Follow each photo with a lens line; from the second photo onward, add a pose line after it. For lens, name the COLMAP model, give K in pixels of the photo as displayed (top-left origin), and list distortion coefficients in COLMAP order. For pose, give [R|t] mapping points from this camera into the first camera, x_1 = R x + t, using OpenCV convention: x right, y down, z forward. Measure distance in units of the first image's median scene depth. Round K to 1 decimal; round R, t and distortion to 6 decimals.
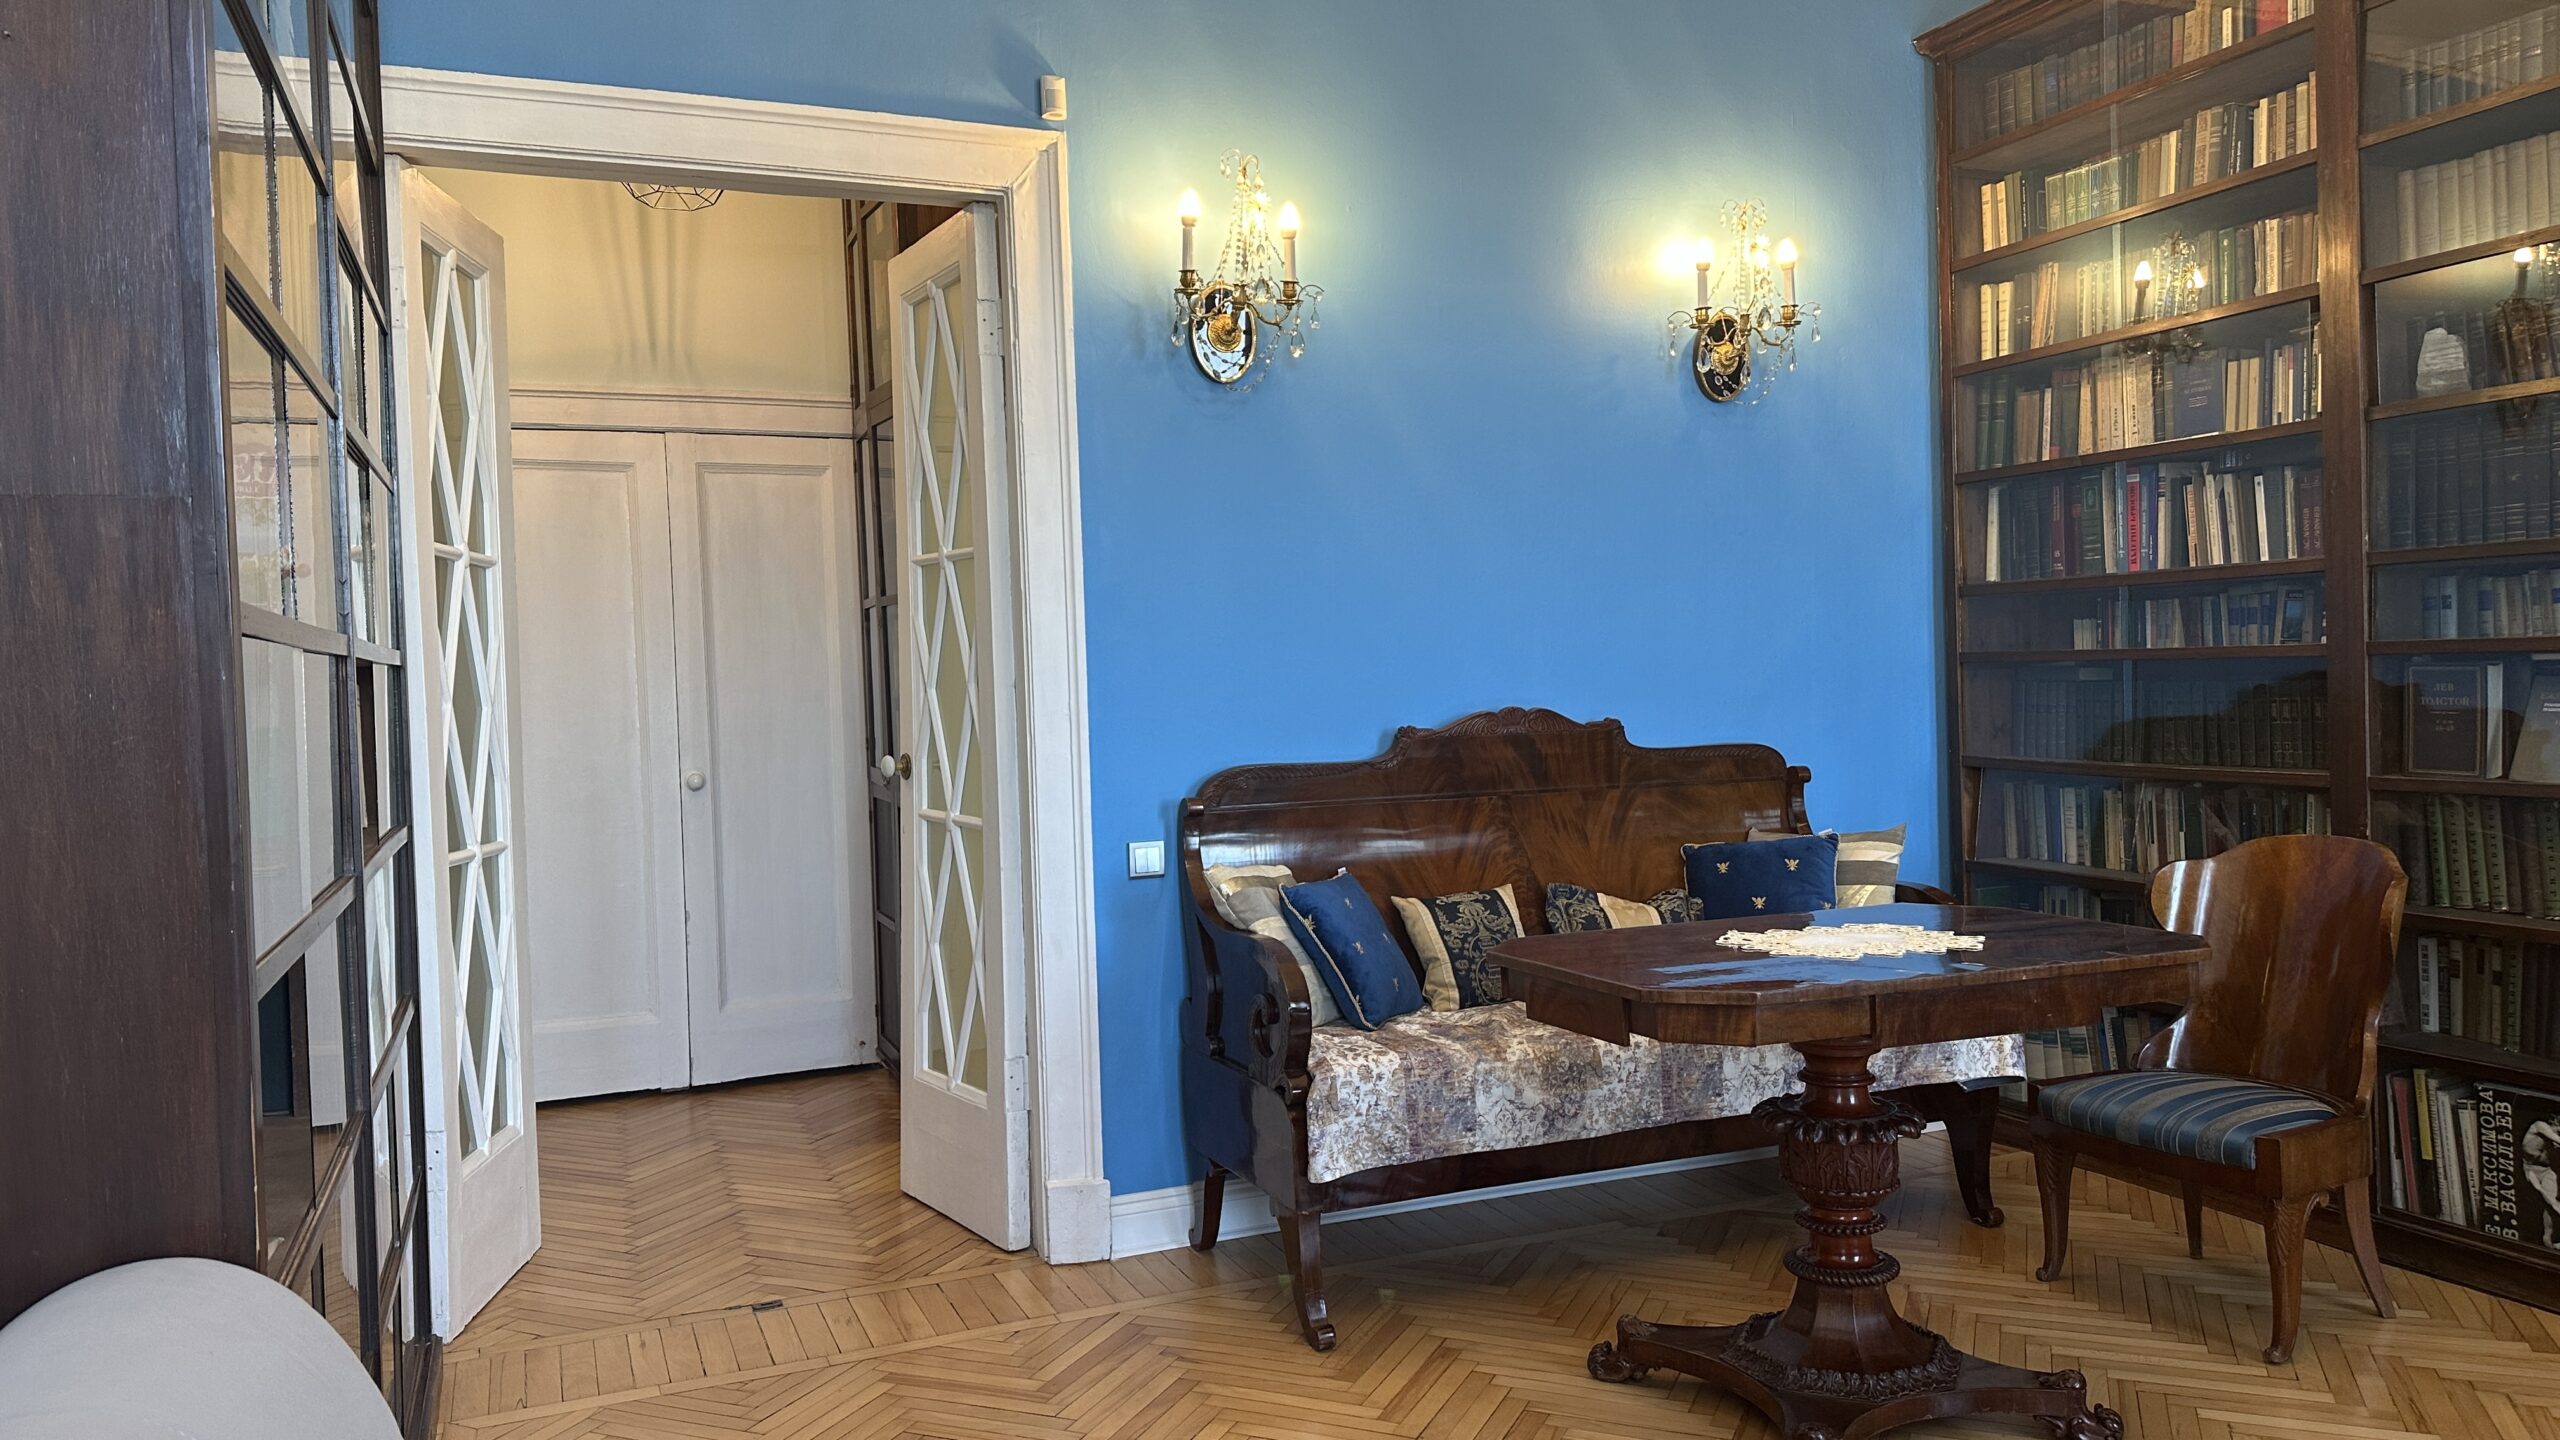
lens RADIAL K [[1800.8, 0, 1296.4], [0, 1800.8, 704.0], [0, 0, 1]] dist [0.098513, -0.128816]
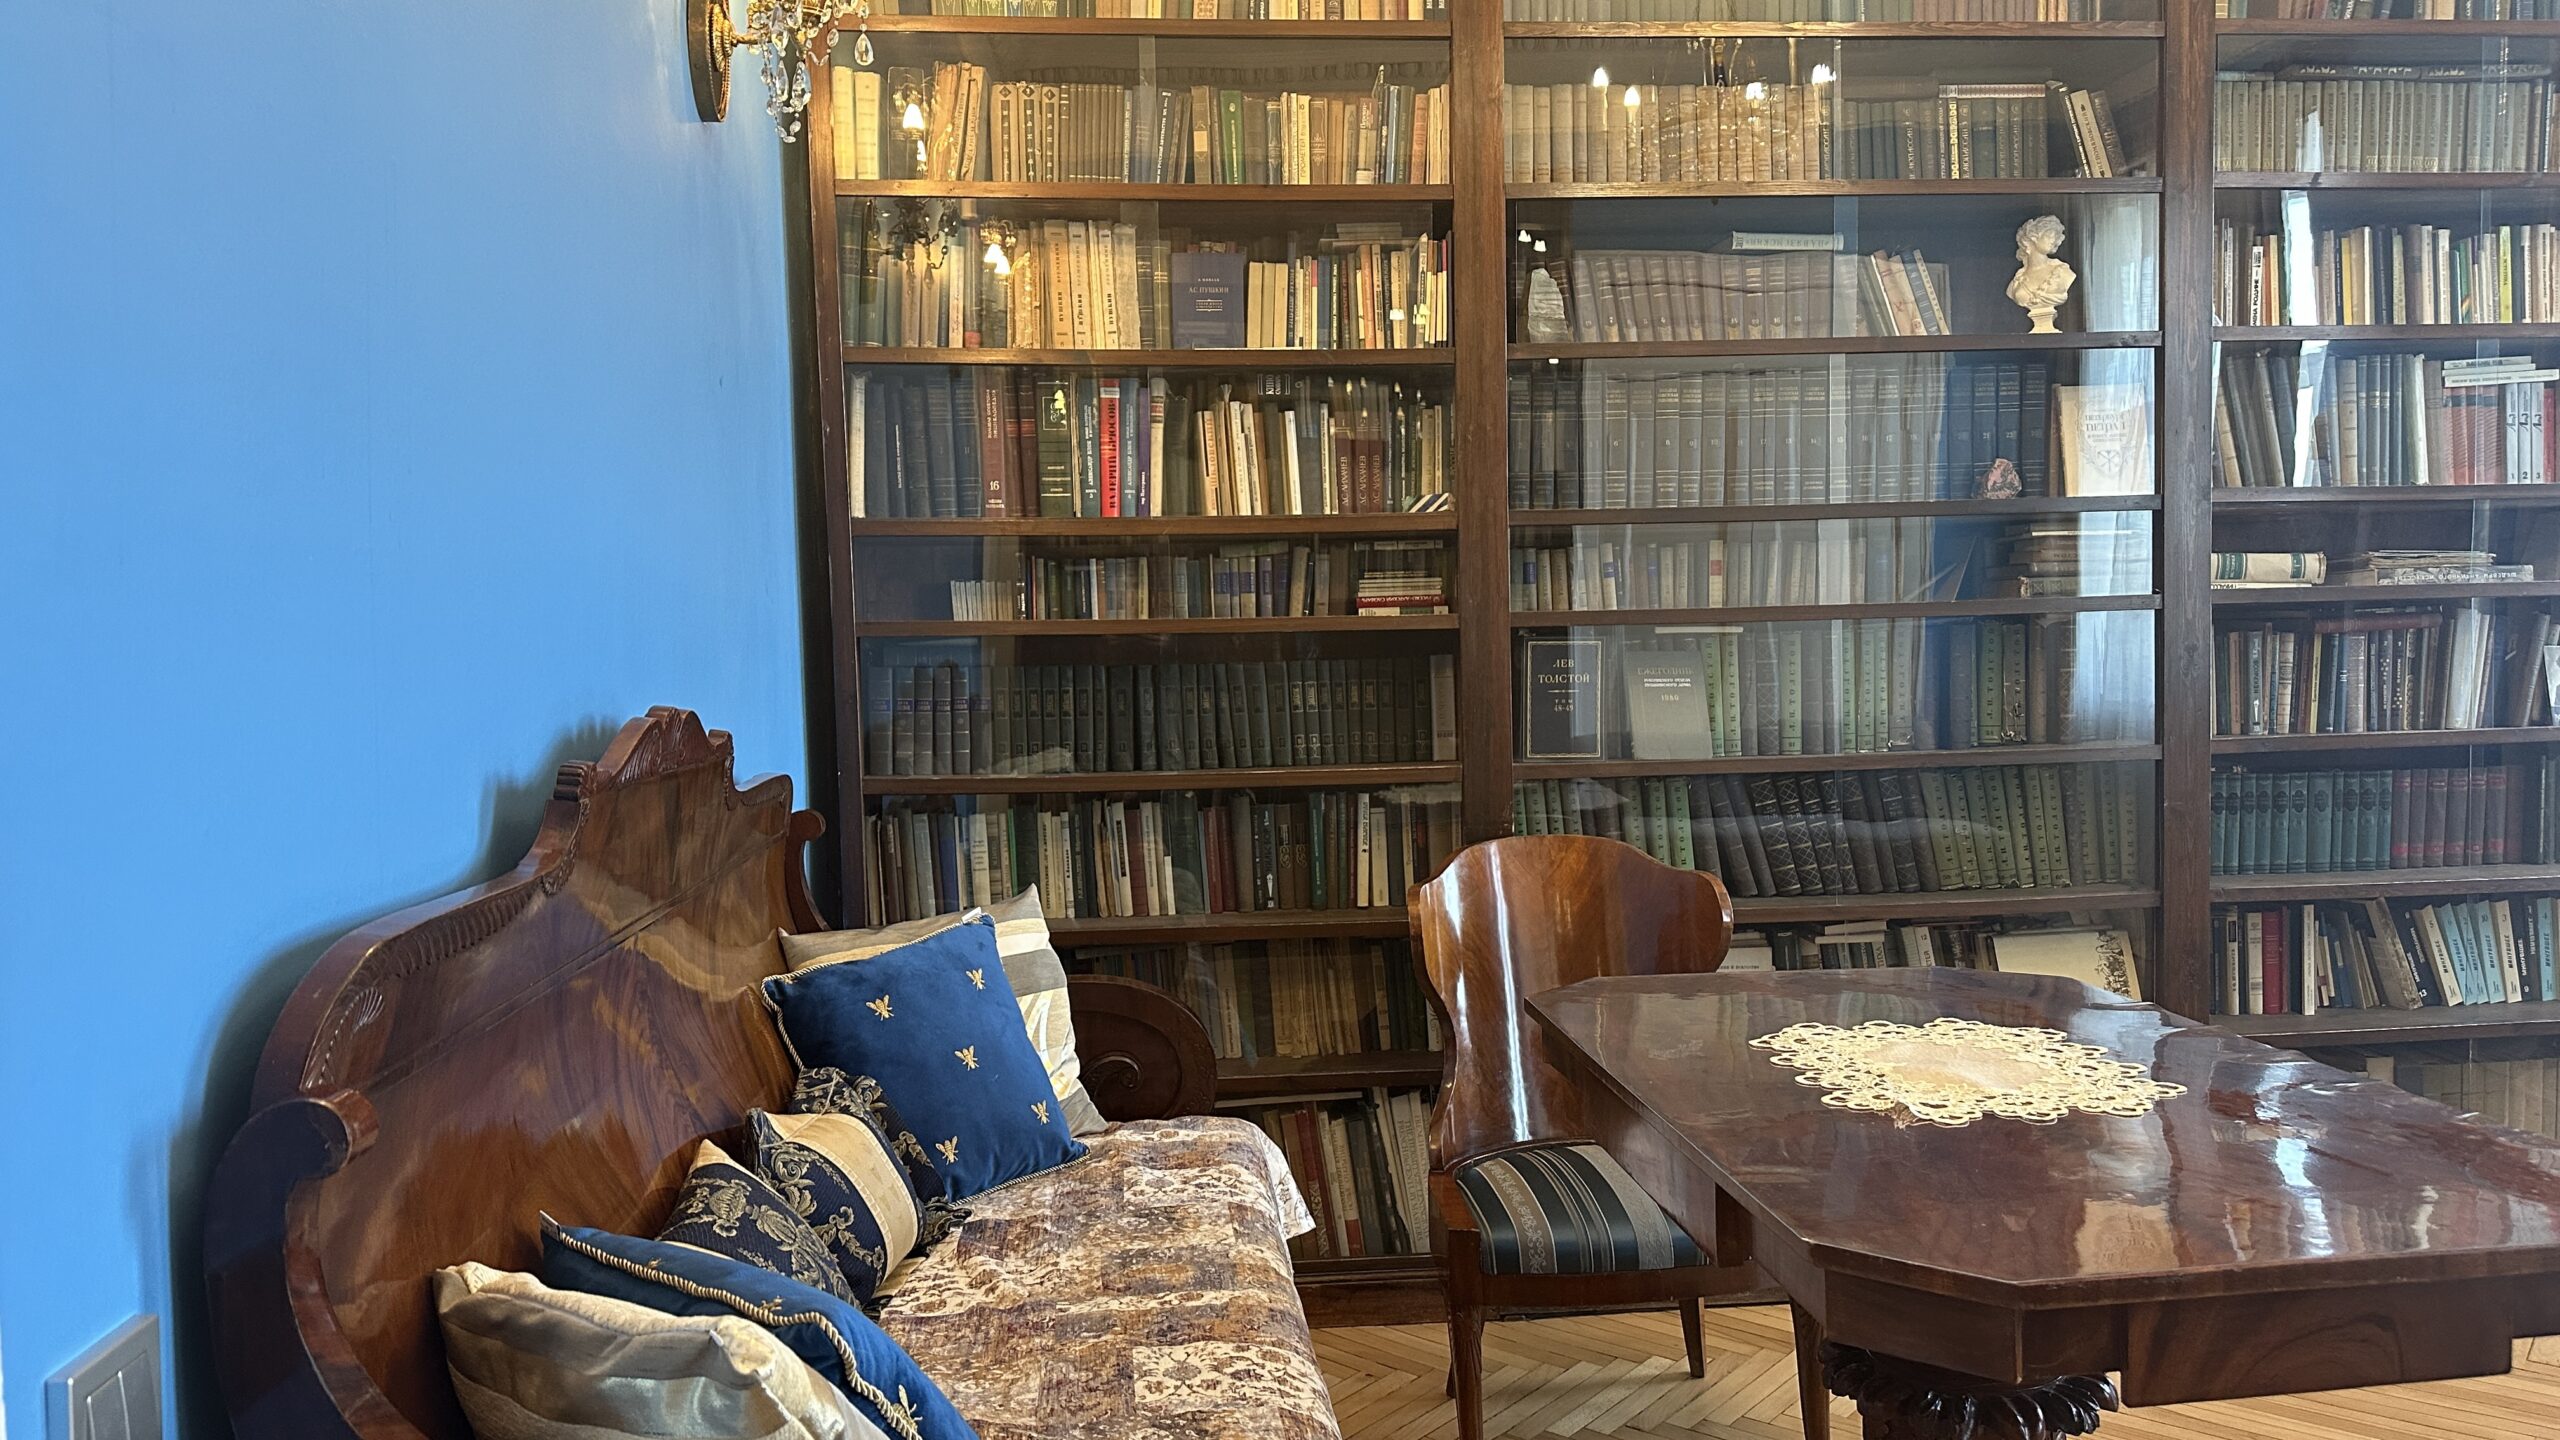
lens RADIAL K [[1800.8, 0, 1274.9], [0, 1800.8, 716.7], [0, 0, 1]] dist [0.098513, -0.128816]
pose [[0.292043, -0.020791, 0.956179, -0.248429], [0.027945, 0.999522, 0.013198, 0.001294], [-0.955997, 0.022866, 0.292484, 0.768146]]
